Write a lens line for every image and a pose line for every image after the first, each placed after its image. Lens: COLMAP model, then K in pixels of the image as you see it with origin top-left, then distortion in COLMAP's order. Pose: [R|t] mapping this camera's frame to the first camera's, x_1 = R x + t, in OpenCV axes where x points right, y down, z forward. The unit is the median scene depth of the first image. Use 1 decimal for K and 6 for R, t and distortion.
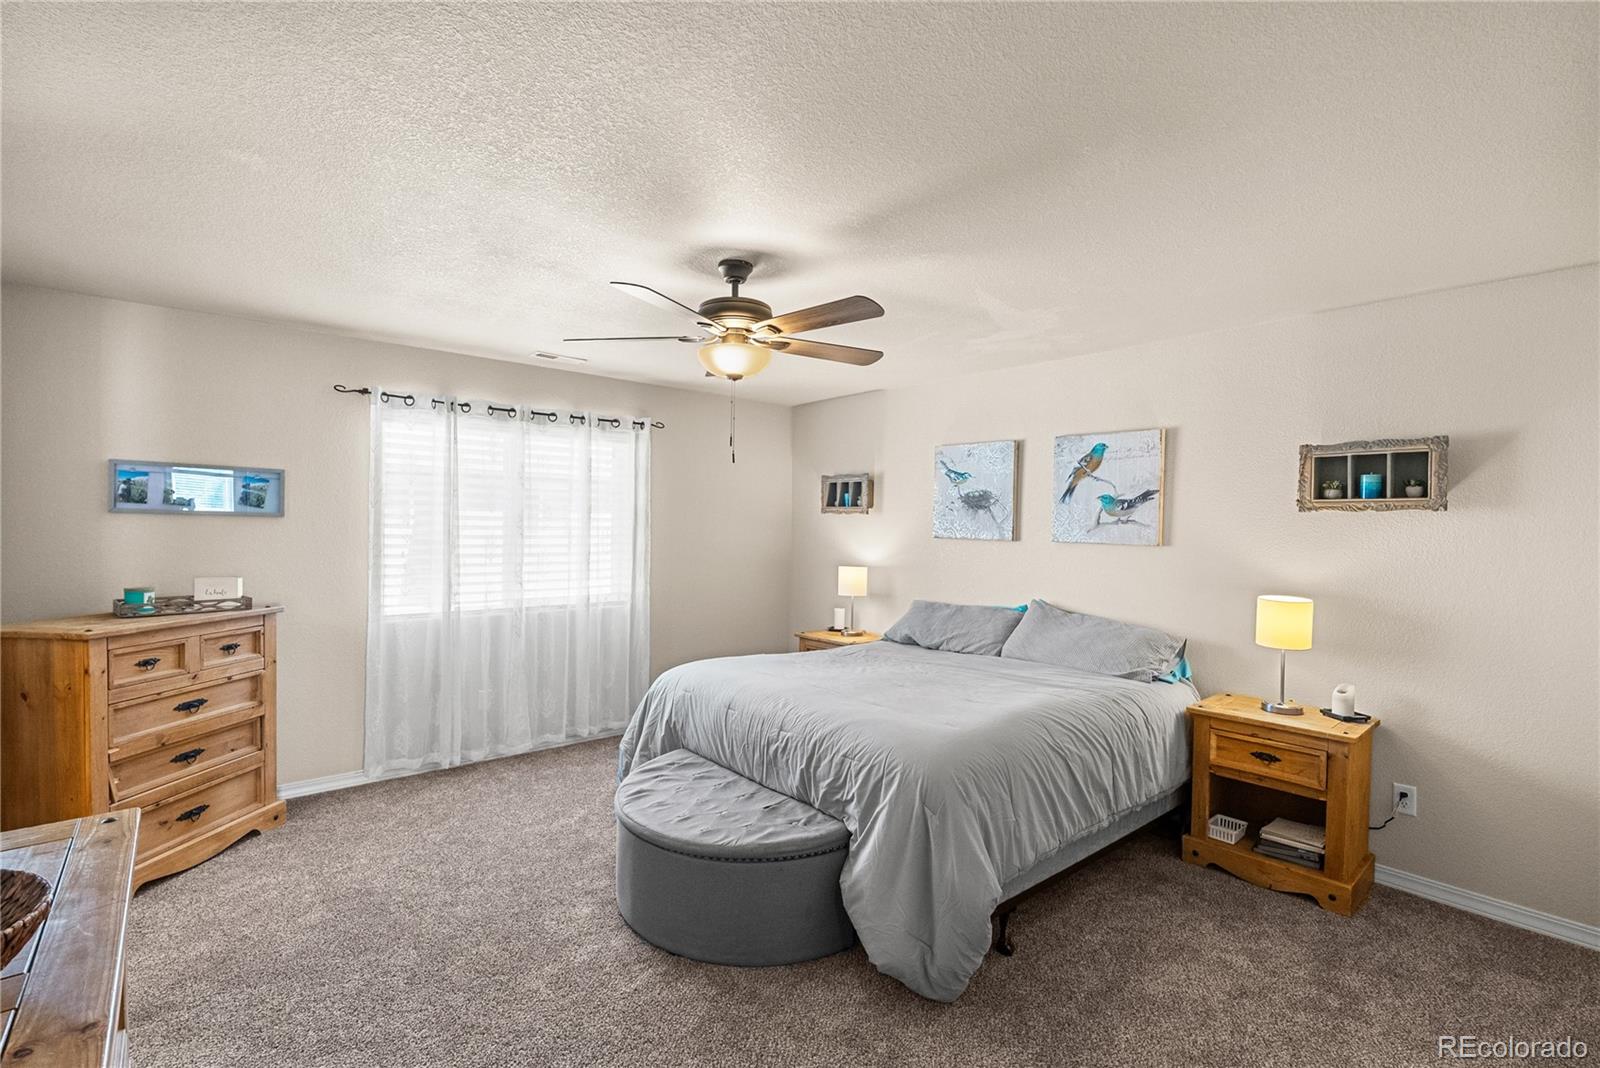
lens RADIAL K [[704.8, 0, 795.8], [0, 704.8, 531.8], [0, 0, 1]] dist [-0.009963, 0.000294]
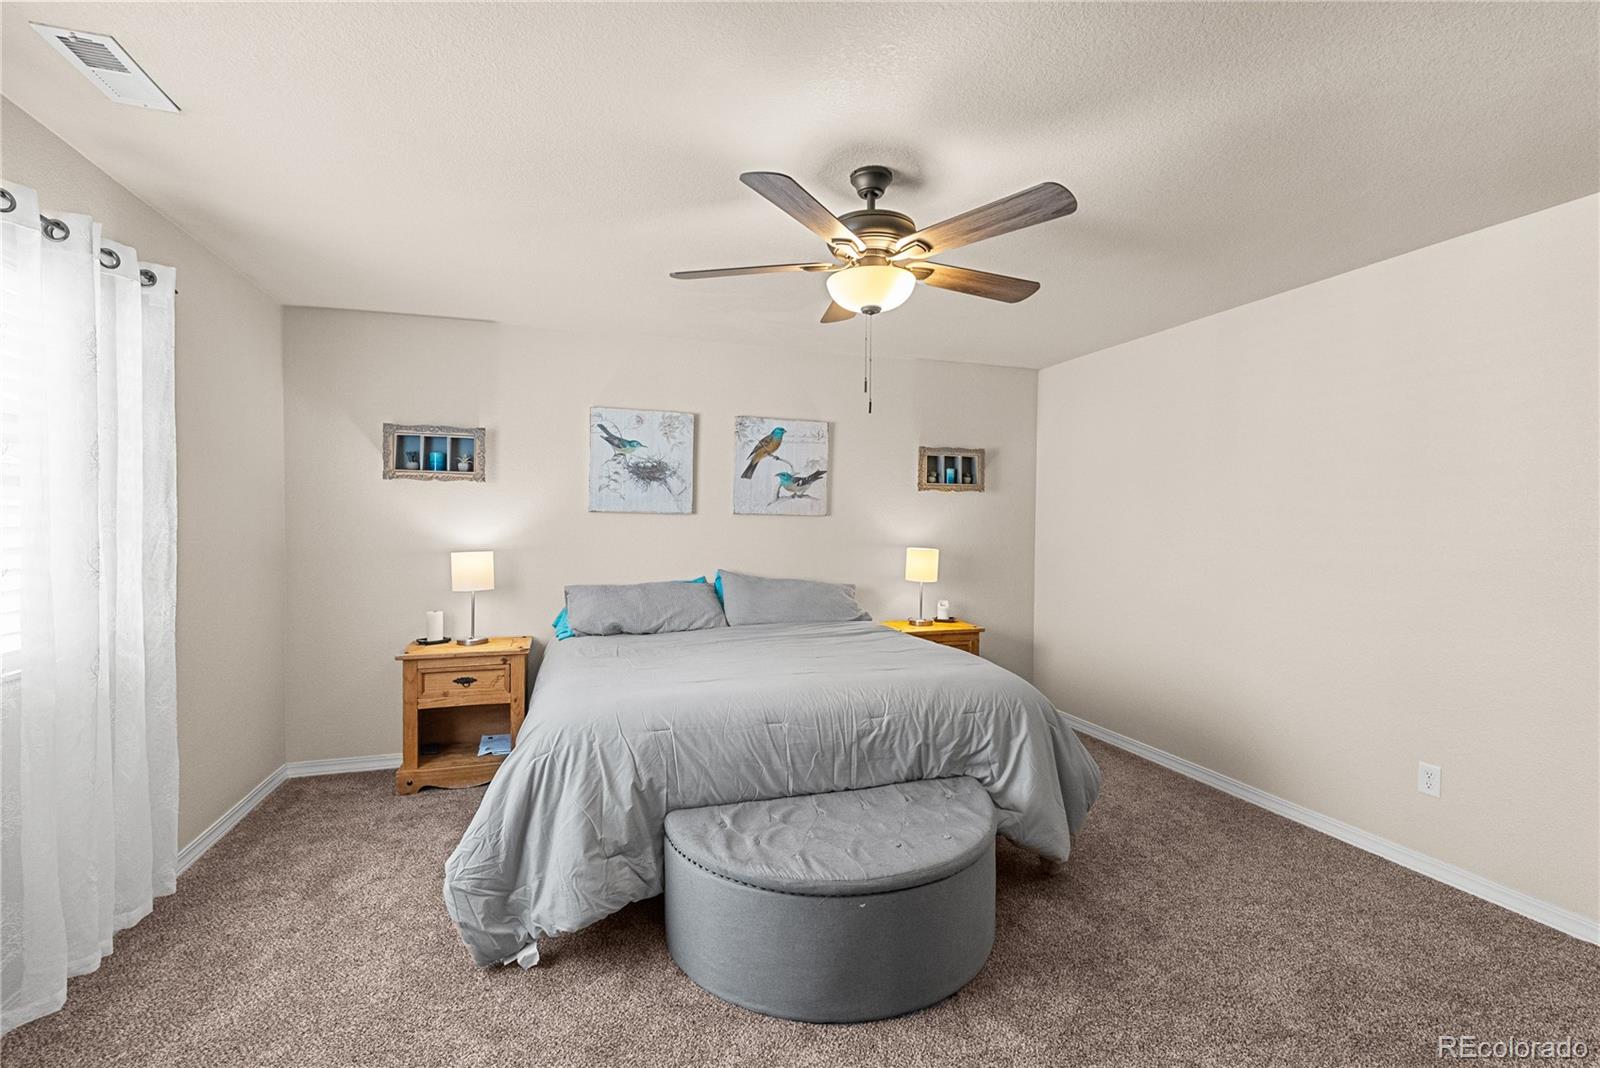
lens RADIAL K [[704.8, 0, 802.8], [0, 704.8, 537.3], [0, 0, 1]] dist [-0.009963, 0.000294]
pose [[0.393106, -0.033934, 0.918867, -0.620773], [0.004543, 0.999378, 0.034964, 0.013612], [-0.919482, -0.009570, 0.393015, 0.517230]]
